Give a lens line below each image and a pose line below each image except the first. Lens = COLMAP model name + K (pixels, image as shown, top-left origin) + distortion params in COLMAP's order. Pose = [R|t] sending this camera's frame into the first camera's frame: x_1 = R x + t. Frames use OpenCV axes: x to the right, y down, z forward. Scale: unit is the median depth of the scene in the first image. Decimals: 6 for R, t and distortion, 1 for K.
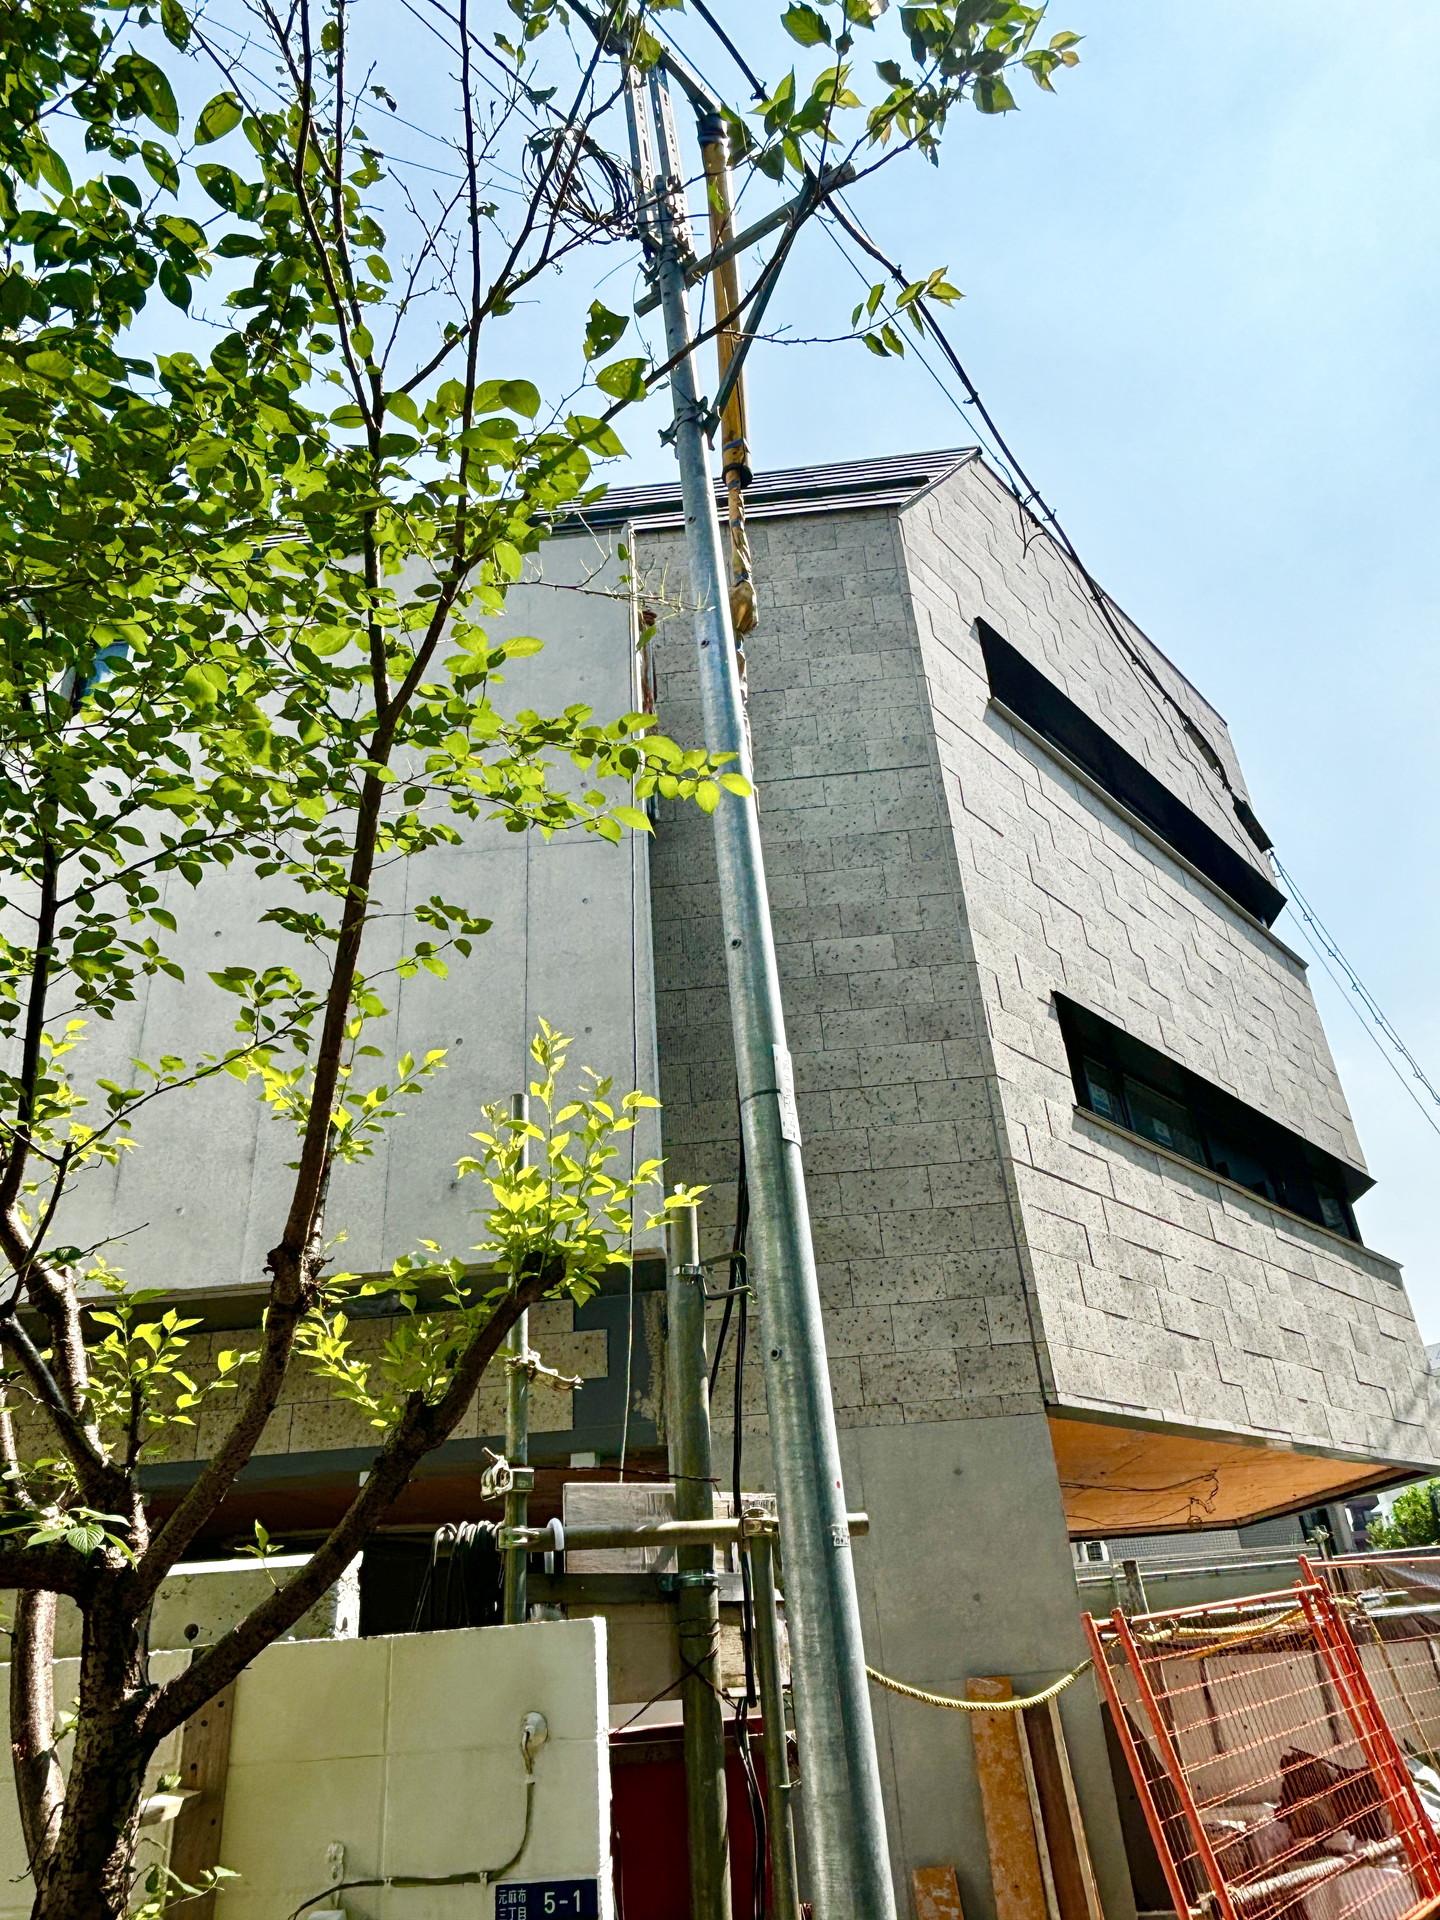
lens RADIAL K [[1272.5, 0, 707.1], [0, 1272.5, 962.0], [0, 0, 1]] dist [0.018614, -0.007572]
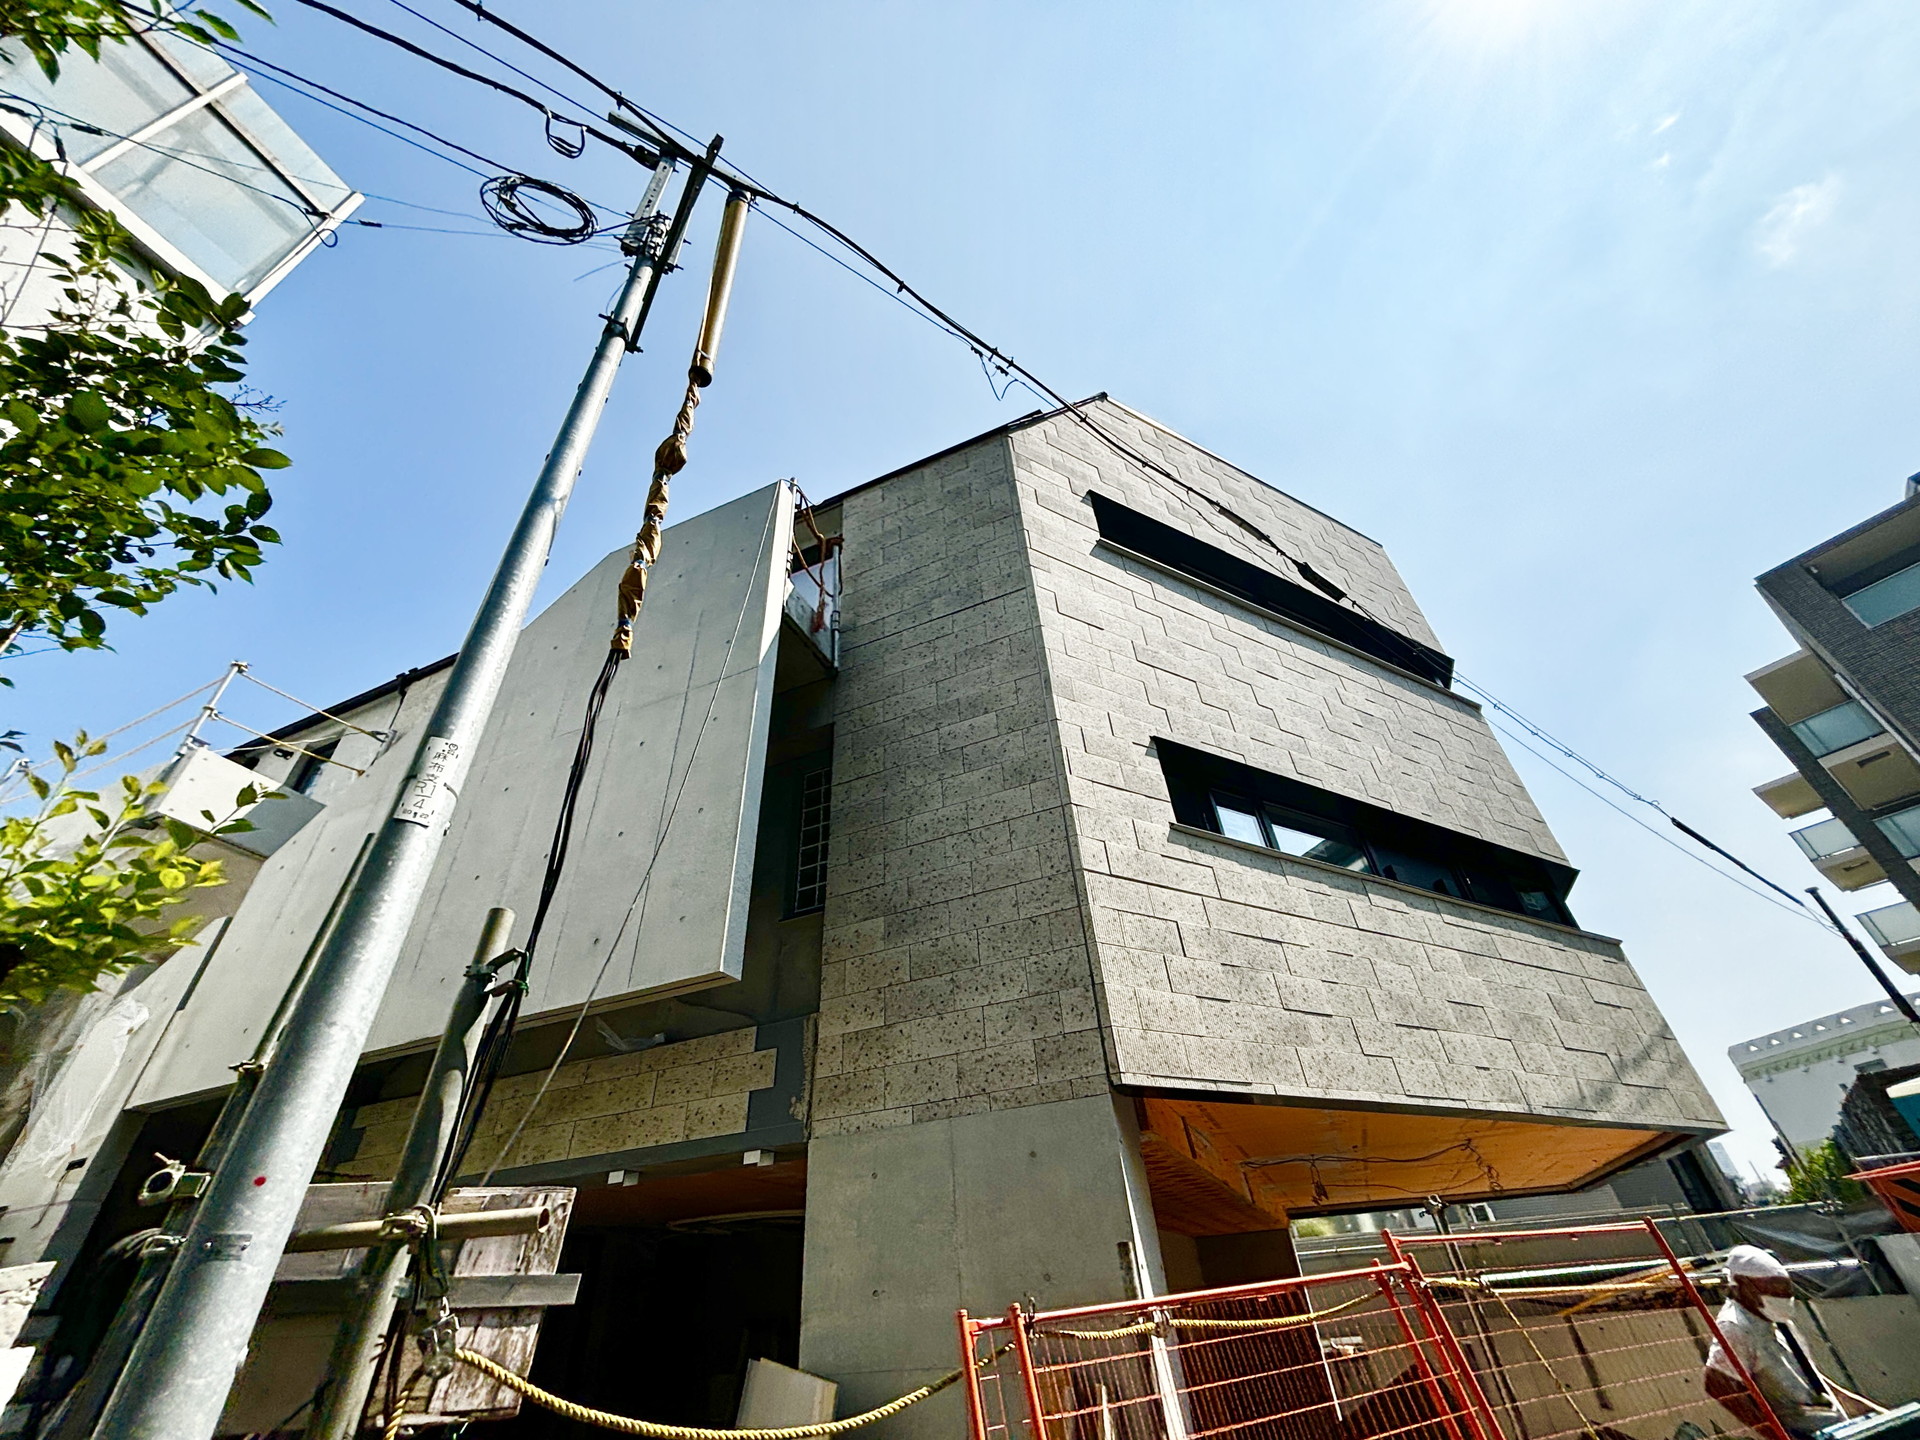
lens RADIAL K [[772.8, 0, 951.6], [0, 772.8, 719.9], [0, 0, 1]] dist [-0.001448, 0.000733]
pose [[0.948307, -0.189403, -0.254638, 0.300269], [0.150915, 0.974986, -0.163178, 0.106961], [0.279175, 0.116314, 0.953170, 0.244787]]
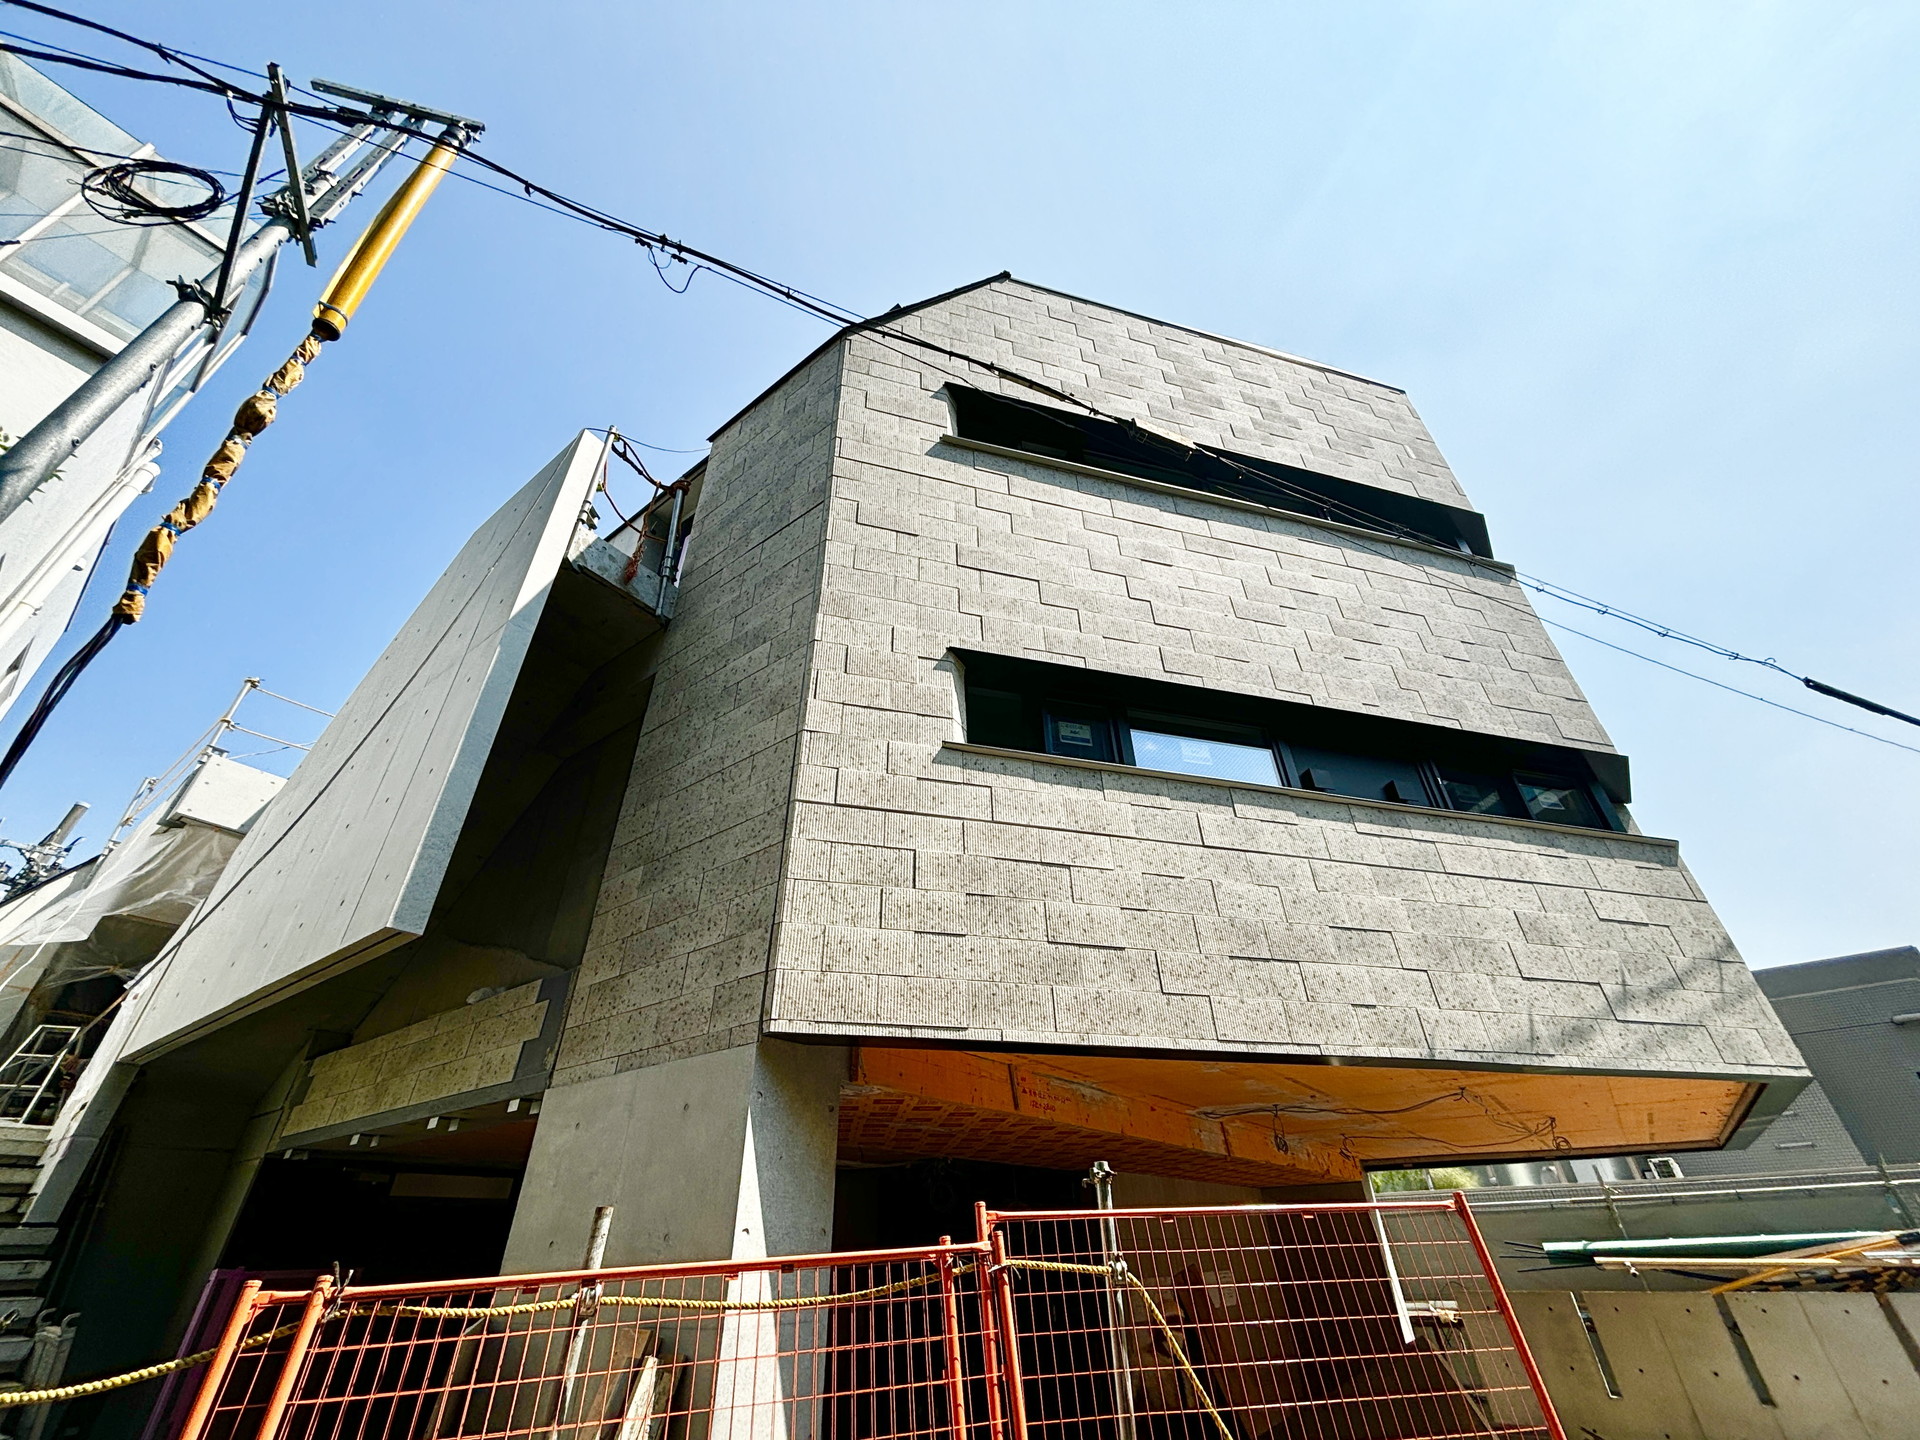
lens RADIAL K [[772.8, 0, 953.2], [0, 772.8, 720.1], [0, 0, 1]] dist [-0.001448, 0.000733]
pose [[0.849178, -0.262203, -0.458417, 0.601335], [0.220723, 0.964801, -0.142971, 0.191290], [0.479769, 0.020225, 0.877162, 0.449623]]
